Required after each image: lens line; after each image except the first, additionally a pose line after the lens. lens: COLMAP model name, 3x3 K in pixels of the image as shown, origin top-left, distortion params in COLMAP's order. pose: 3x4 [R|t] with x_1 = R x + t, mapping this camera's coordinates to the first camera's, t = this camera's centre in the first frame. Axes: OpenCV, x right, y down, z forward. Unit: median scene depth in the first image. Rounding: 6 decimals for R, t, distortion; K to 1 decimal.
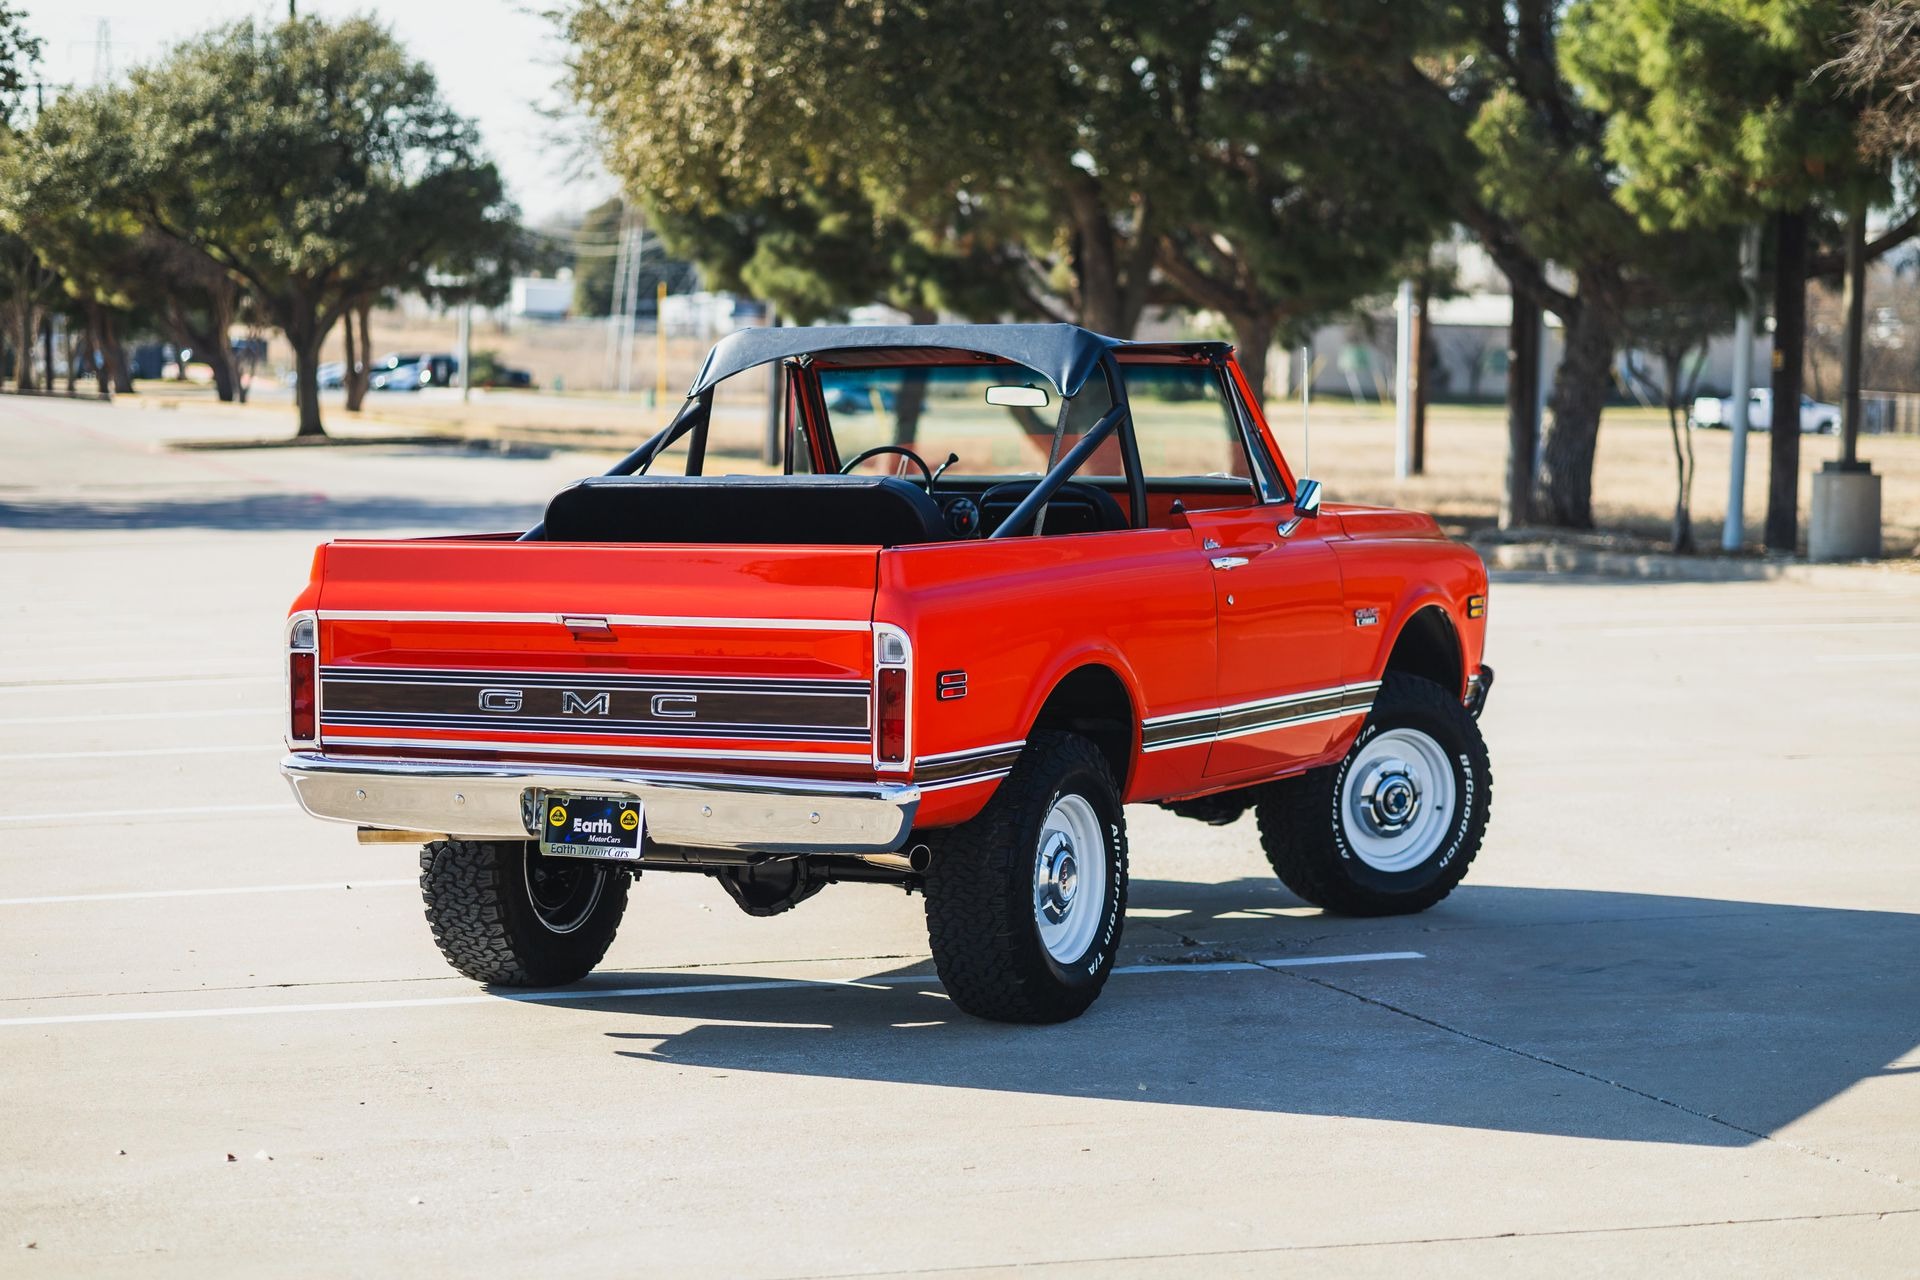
lens RADIAL K [[4592.8, 0, 960.0], [0, 4592.8, 640.0], [0, 0, 1]] dist [-0.065818, 0.892438]
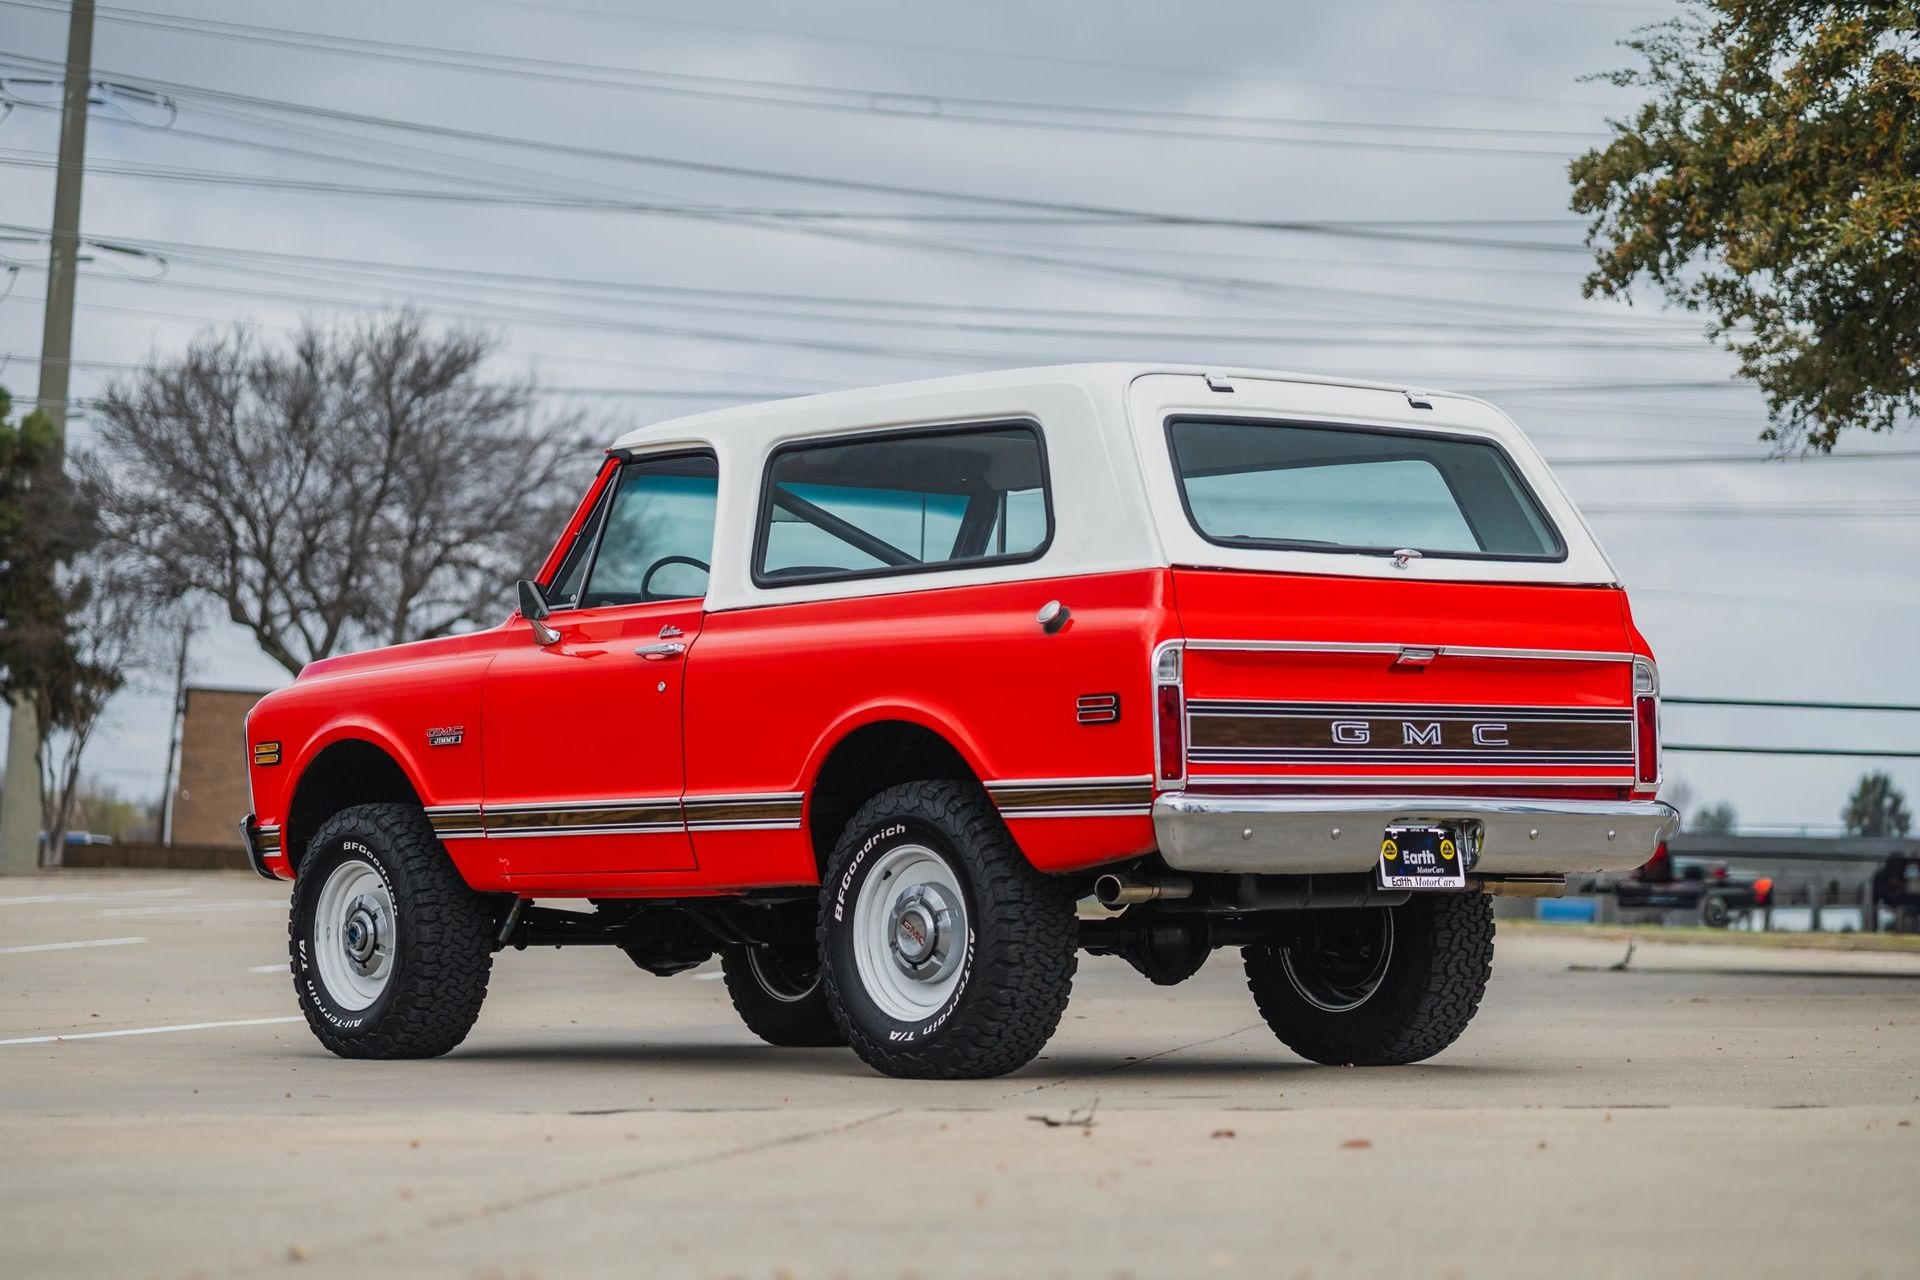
lens RADIAL K [[4592.8, 0, 960.0], [0, 4592.8, 640.0], [0, 0, 1]] dist [-0.065818, 0.892438]
pose [[0.391498, 0.049594, 0.918842, -1.010338], [0.065917, 0.994470, -0.081762, 0.066601], [-0.917815, 0.092577, 0.386063, 0.681395]]
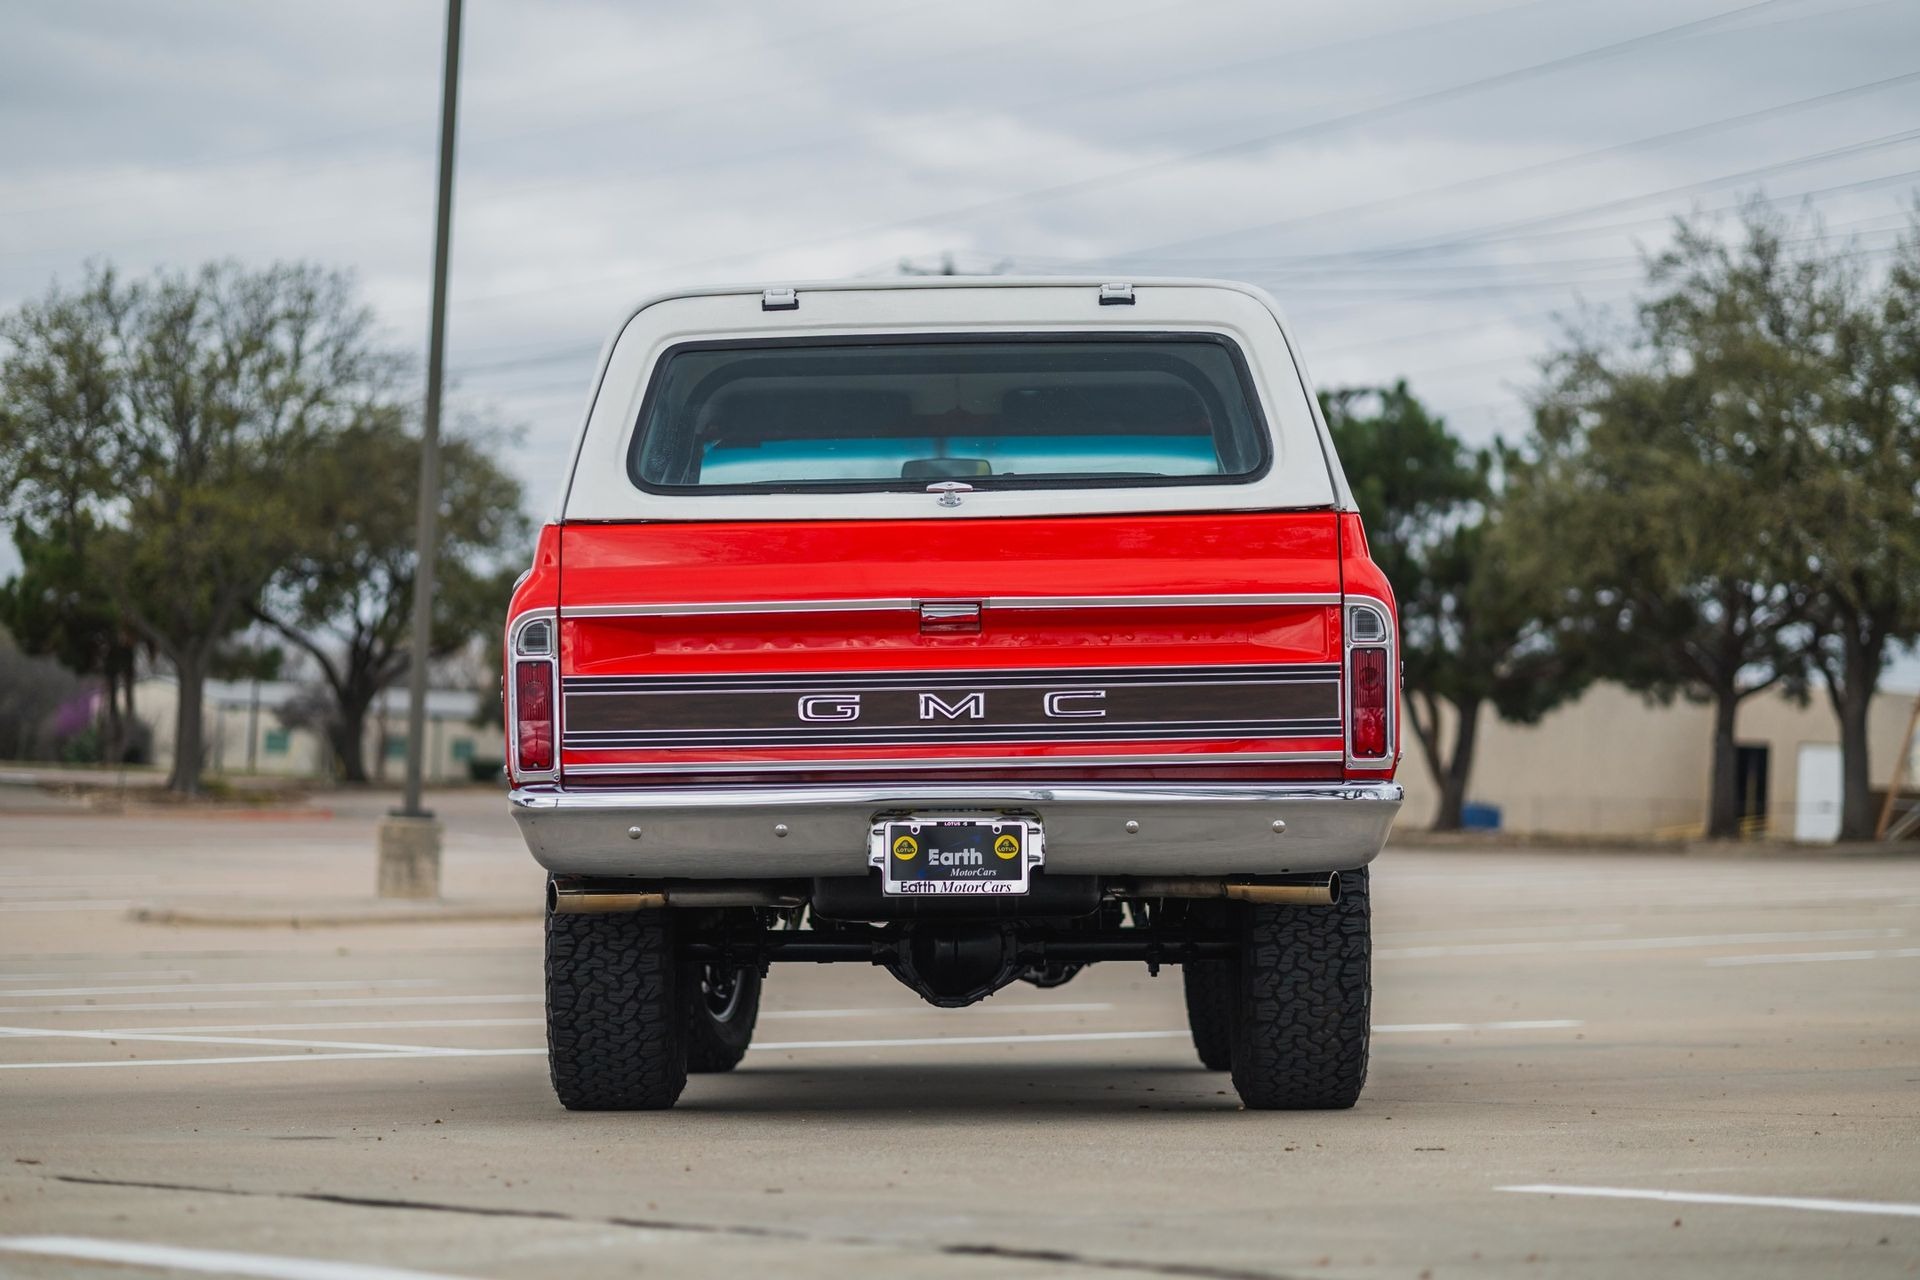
lens RADIAL K [[4592.8, 0, 960.0], [0, 4592.8, 640.0], [0, 0, 1]] dist [-0.065818, 0.892438]
pose [[0.897891, 0.020423, 0.439744, -0.427759], [0.036268, 0.992095, -0.120131, 0.097667], [-0.438721, 0.123813, 0.890053, 0.258099]]
